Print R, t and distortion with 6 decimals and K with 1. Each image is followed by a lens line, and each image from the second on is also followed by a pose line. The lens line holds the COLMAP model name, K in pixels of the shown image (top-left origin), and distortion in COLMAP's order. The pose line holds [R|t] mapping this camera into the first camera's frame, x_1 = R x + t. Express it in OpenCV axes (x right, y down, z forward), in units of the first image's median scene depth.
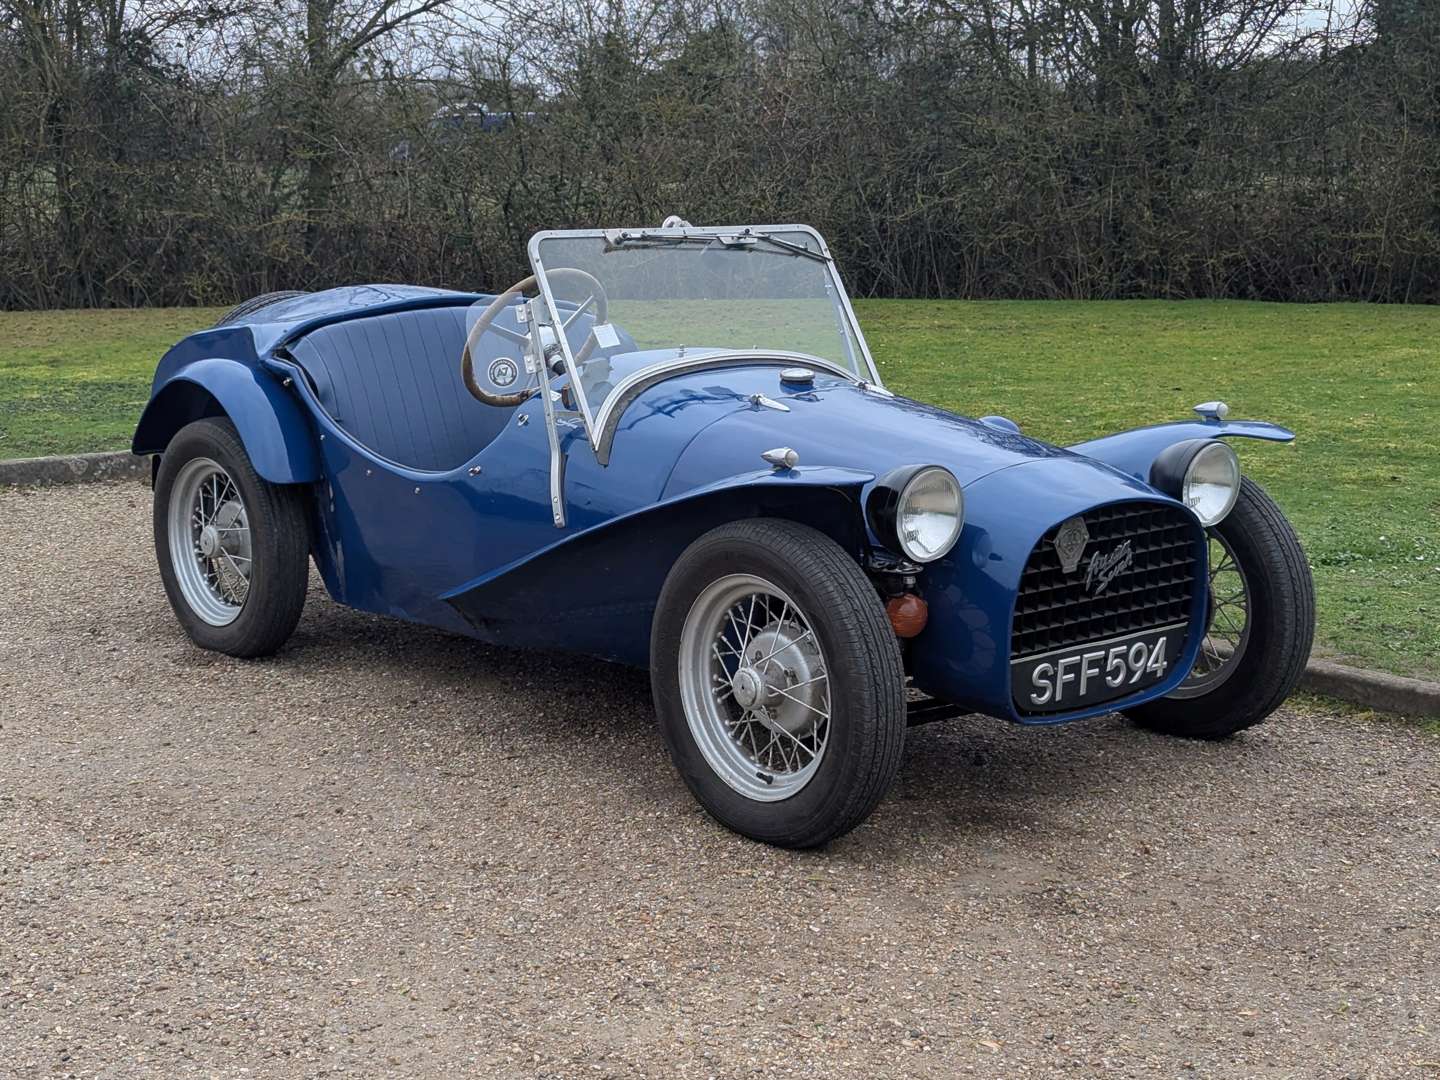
lens RADIAL K [[2198.4, 0, 722.3], [0, 2198.4, 539.3], [0, 0, 1]] dist [0.132088, 0.000000]
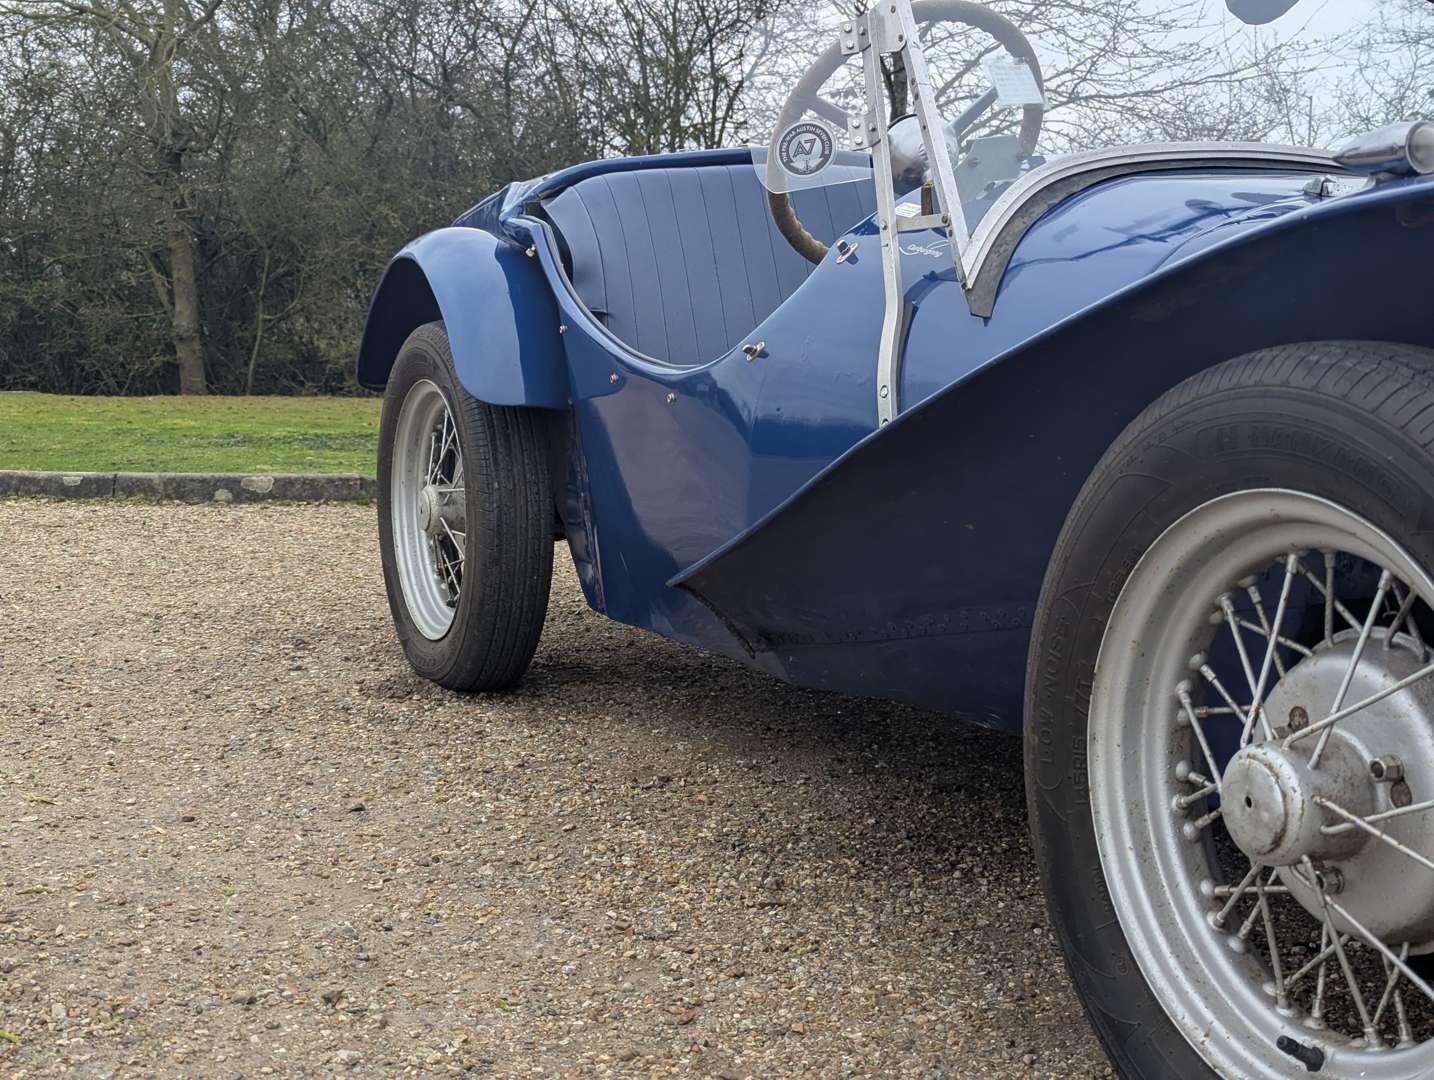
lens RADIAL K [[1964.6, 0, 727.2], [0, 1964.6, 538.5], [0, 0, 1]] dist [0.064918, 0.000000]
pose [[0.962703, 0.046469, -0.266539, 0.011047], [-0.061232, 0.997000, -0.047344, 0.043215], [0.263540, 0.061899, 0.962661, 0.635877]]
